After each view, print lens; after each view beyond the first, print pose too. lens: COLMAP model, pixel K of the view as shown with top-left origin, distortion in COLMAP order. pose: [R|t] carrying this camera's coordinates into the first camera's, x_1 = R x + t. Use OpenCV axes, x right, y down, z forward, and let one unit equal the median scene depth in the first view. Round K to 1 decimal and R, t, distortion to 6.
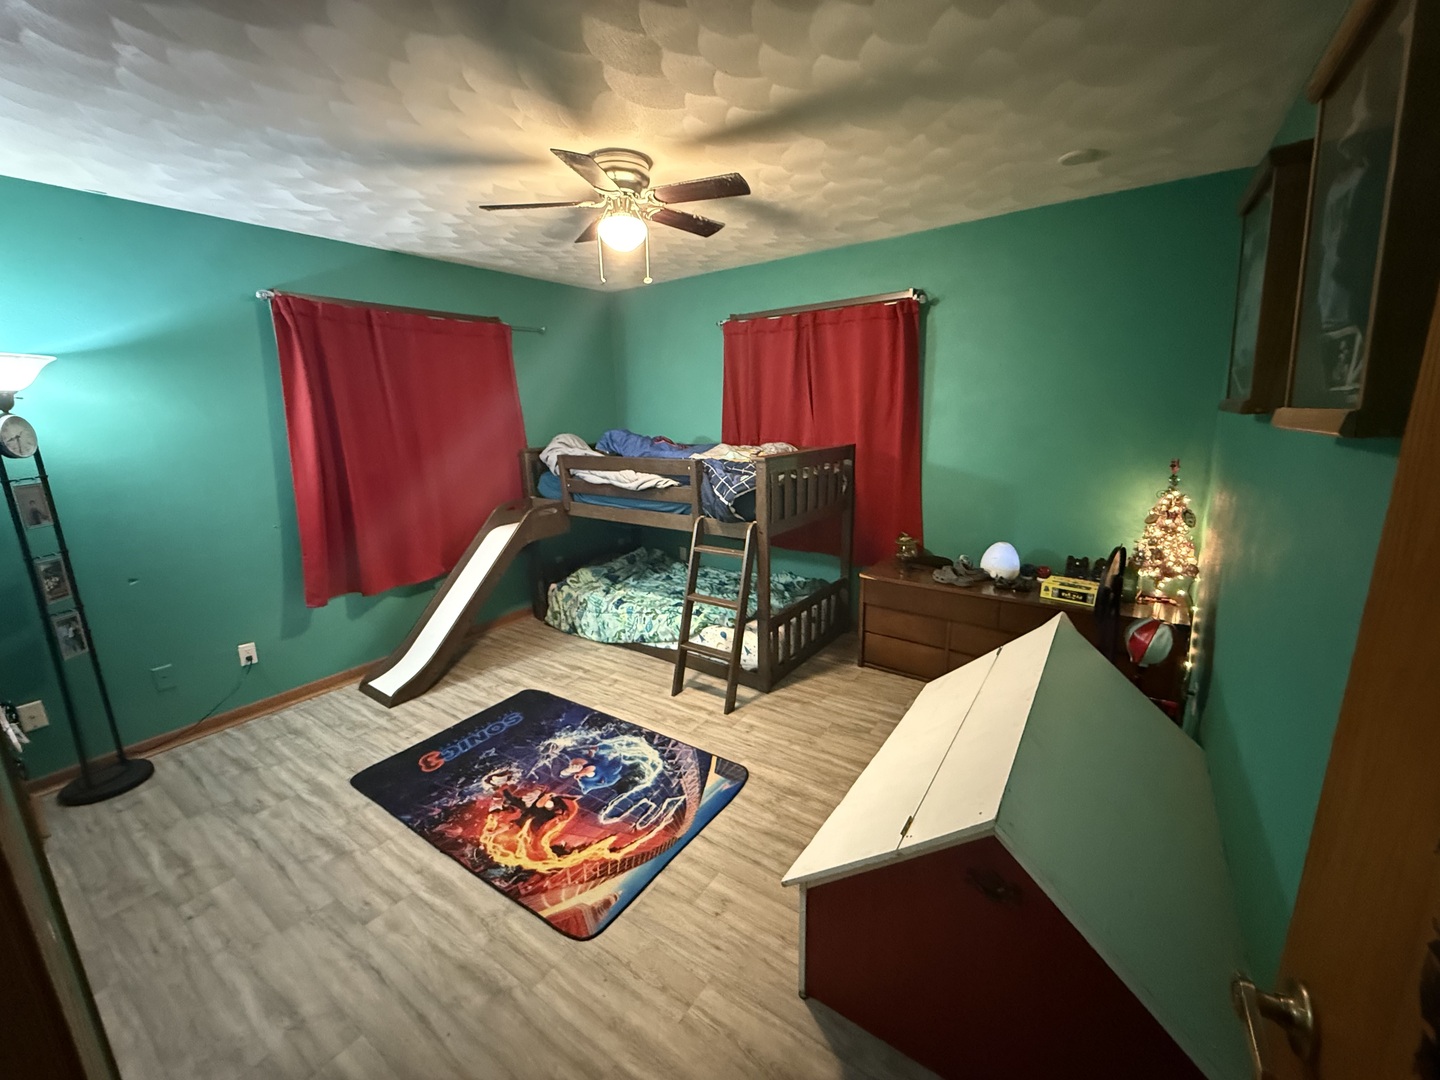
lens RADIAL K [[578.9, 0, 718.4], [0, 578.9, 545.0], [0, 0, 1]] dist [0.000741, 0.000068]
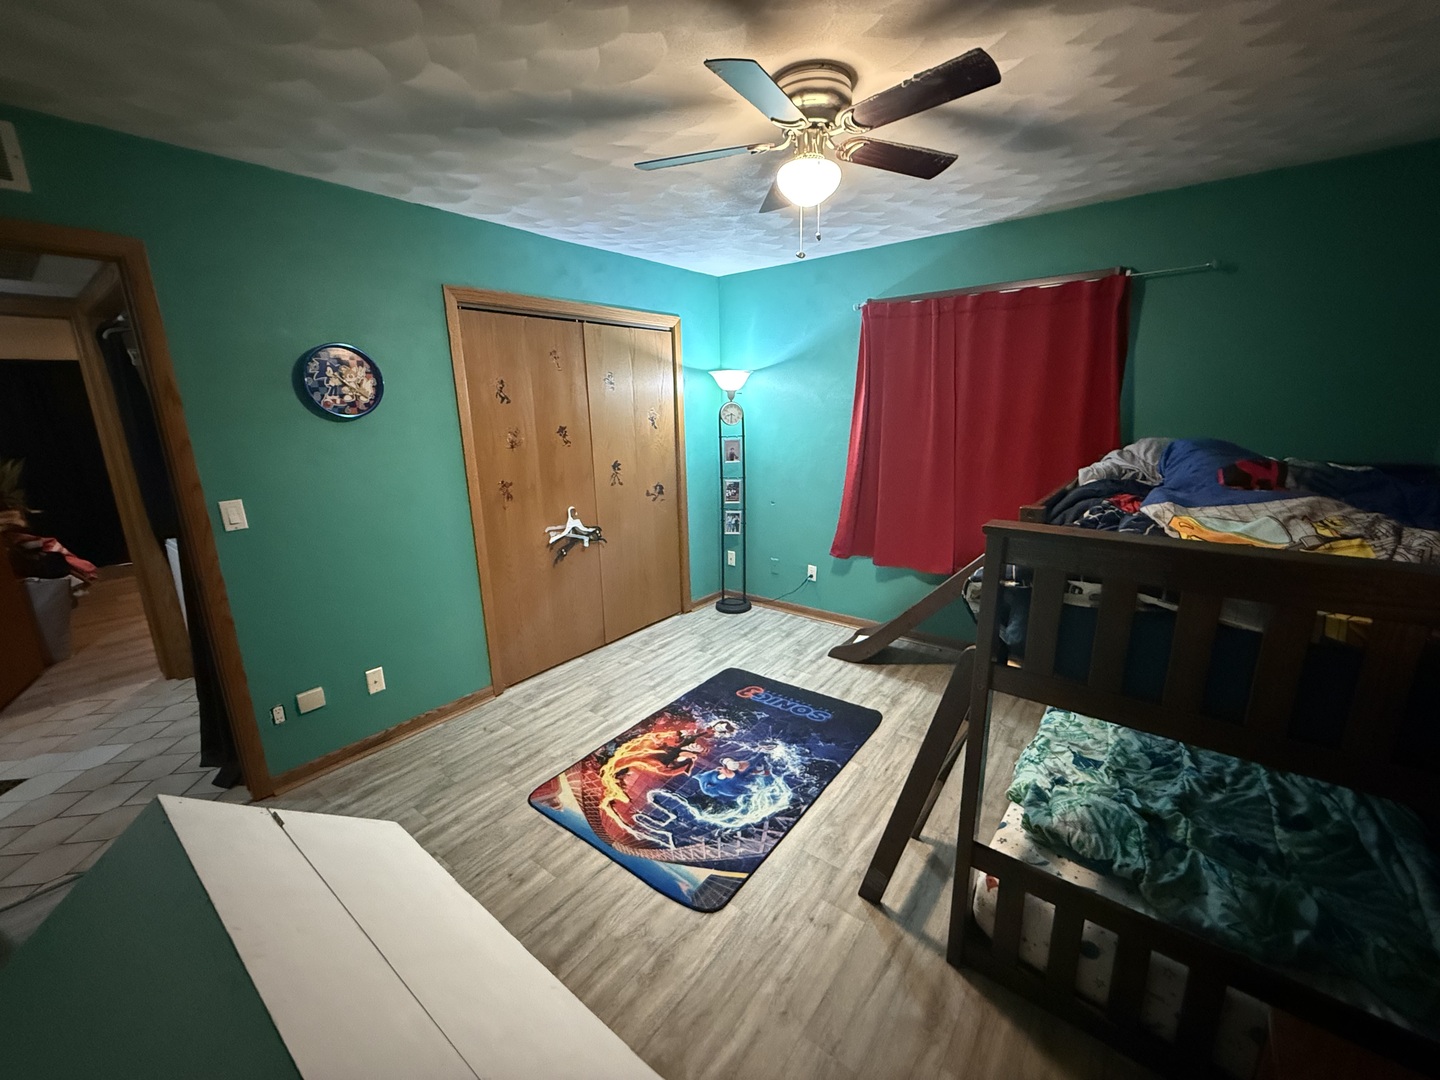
lens RADIAL K [[578.9, 0, 718.4], [0, 578.9, 545.0], [0, 0, 1]] dist [0.000741, 0.000068]
pose [[-0.060024, 0.265308, -0.962293, 0.666472], [-0.204276, 0.940364, 0.272004, -0.263304], [0.977071, 0.212900, -0.002249, 0.952755]]
